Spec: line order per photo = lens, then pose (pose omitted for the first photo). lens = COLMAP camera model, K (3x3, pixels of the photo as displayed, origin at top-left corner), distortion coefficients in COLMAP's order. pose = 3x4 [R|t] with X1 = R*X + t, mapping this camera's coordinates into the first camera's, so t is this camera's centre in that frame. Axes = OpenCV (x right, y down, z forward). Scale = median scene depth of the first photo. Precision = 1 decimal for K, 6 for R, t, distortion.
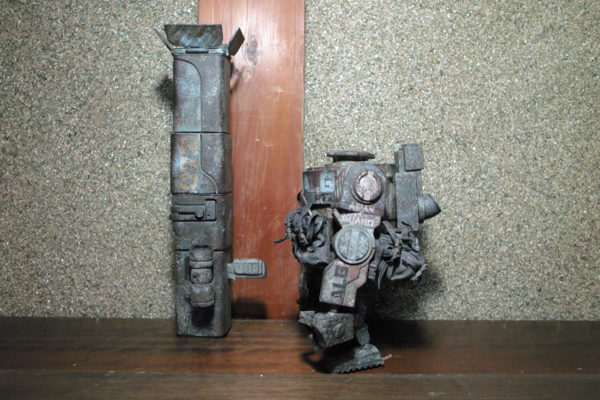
lens RADIAL K [[486.5, 0, 299.3], [0, 486.5, 200.4], [0, 0, 1]] dist [-0.070696, 0.060992]
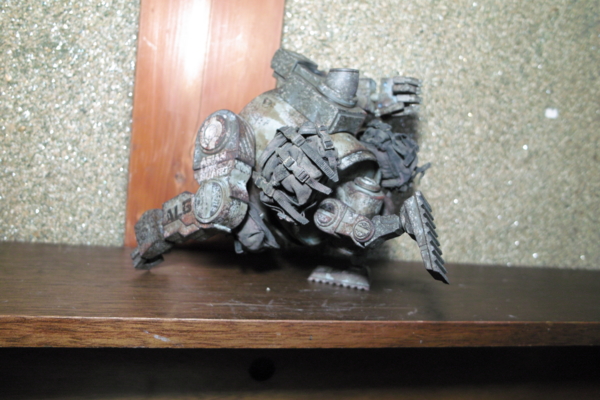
lens RADIAL K [[486.5, 0, 296.9], [0, 486.5, 200.6], [0, 0, 1]] dist [-0.070696, 0.060992]
pose [[0.970474, 0.064173, 0.232514, -0.125663], [-0.091948, 0.989597, 0.110650, -0.330752], [-0.222994, -0.128762, 0.966278, 0.199974]]
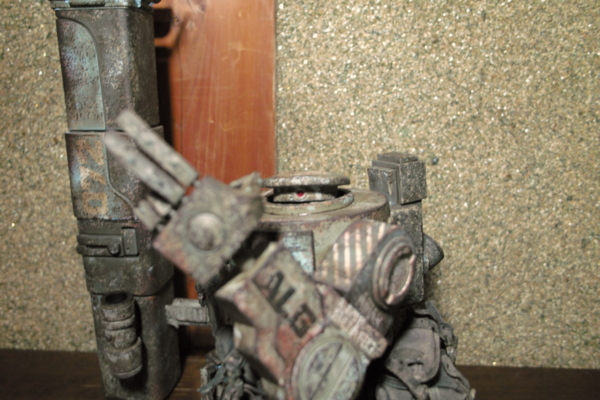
lens RADIAL K [[486.5, 0, 300.2], [0, 486.5, 199.2], [0, 0, 1]] dist [-0.070696, 0.060992]
pose [[0.997175, 0.003145, -0.075042, 0.095351], [0.010468, 0.983552, 0.180323, -0.138223], [0.074375, -0.180599, 0.980741, 0.296699]]
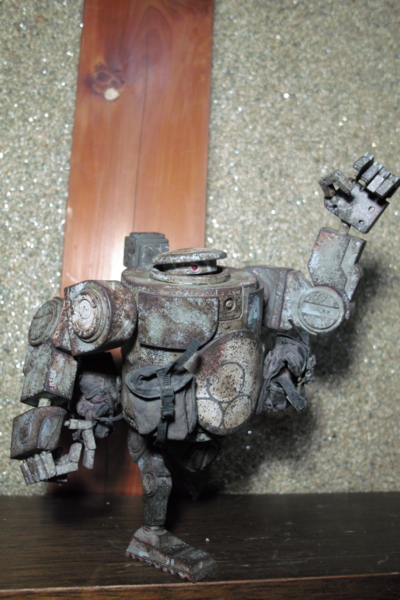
lens RADIAL K [[486.5, 0, 198.5], [0, 486.5, 297.9], [0, 0, 1]] dist [-0.070696, 0.060992]
pose [[0.988307, 0.040496, 0.147004, -0.106891], [-0.018020, 0.988351, -0.151120, -0.329348], [-0.151411, 0.146704, 0.977524, 0.242603]]
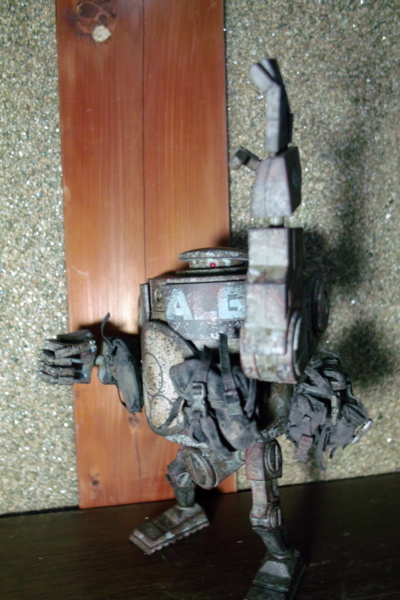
lens RADIAL K [[486.5, 0, 198.6], [0, 486.5, 297.6], [0, 0, 1]] dist [-0.070696, 0.060992]
pose [[0.986576, -0.055626, 0.153539, -0.134830], [0.050545, 0.998044, 0.036798, -0.448052], [-0.155285, -0.028543, 0.987457, 0.339765]]
